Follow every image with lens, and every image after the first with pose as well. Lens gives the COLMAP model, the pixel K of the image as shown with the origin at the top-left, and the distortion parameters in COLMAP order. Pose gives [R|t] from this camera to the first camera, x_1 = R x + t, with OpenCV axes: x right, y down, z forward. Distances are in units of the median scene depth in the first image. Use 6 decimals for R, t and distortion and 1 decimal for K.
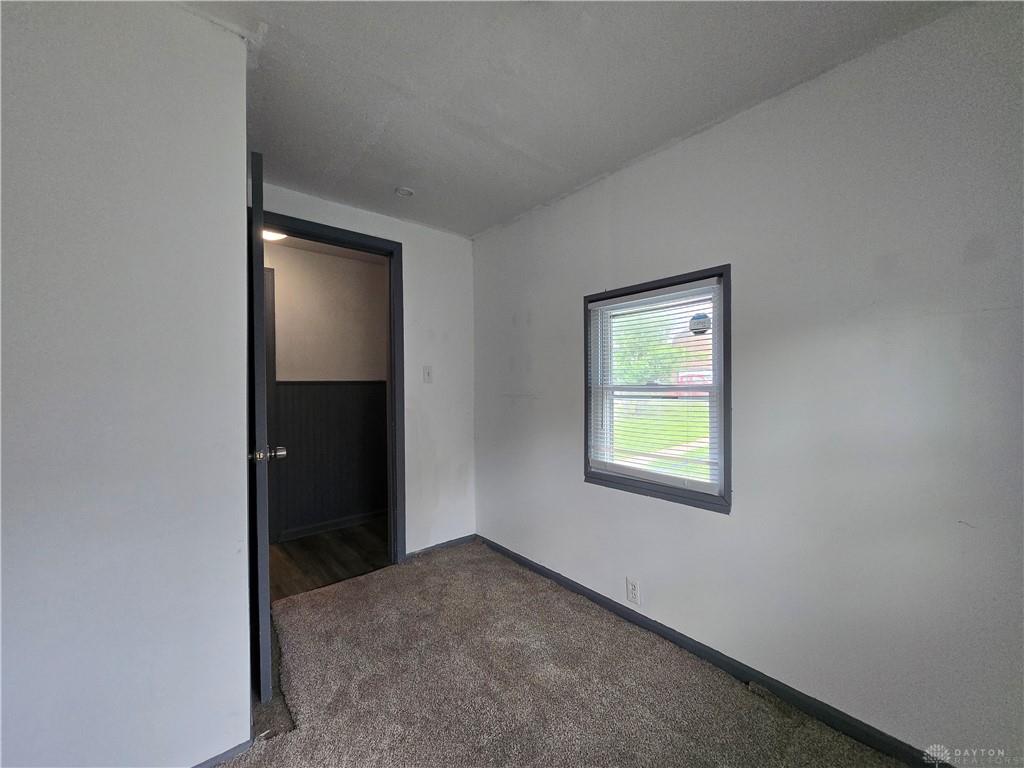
lens RADIAL K [[401.0, 0, 511.3], [0, 401.0, 382.3], [0, 0, 1]] dist [0.000243, -0.000262]
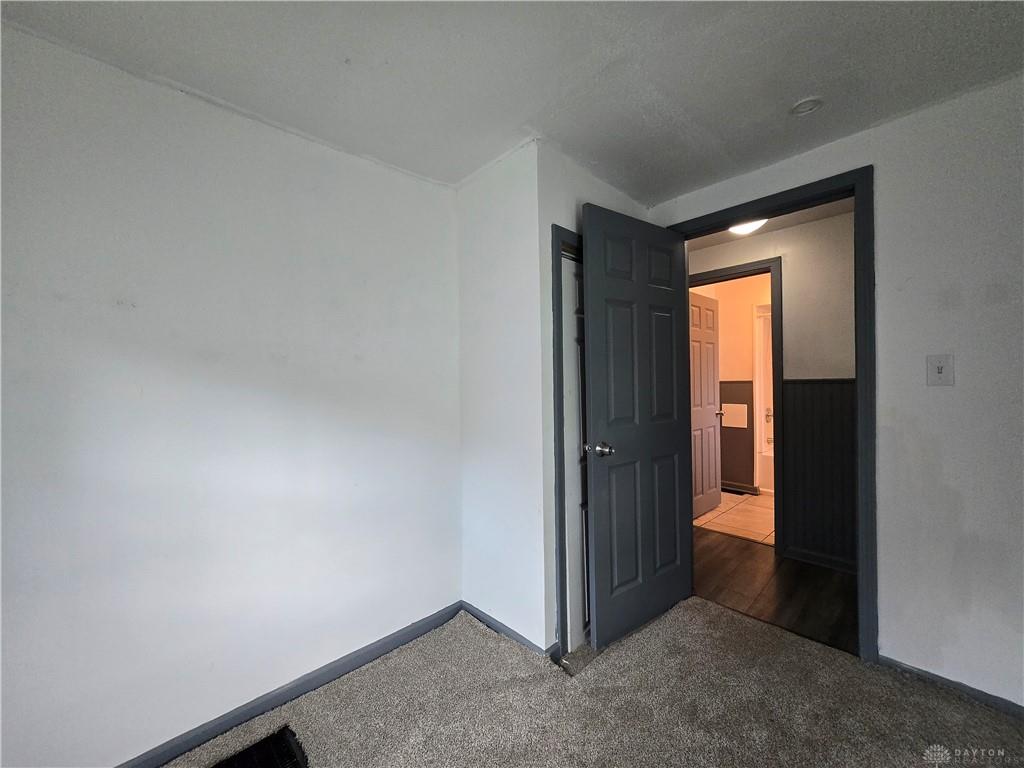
lens RADIAL K [[401.0, 0, 513.3], [0, 401.0, 385.8], [0, 0, 1]] dist [0.000243, -0.000262]
pose [[0.055685, 0.017909, -0.998288, 0.336506], [0.024993, 0.999501, 0.019325, -0.025556], [0.998136, -0.026026, 0.055210, 0.397771]]
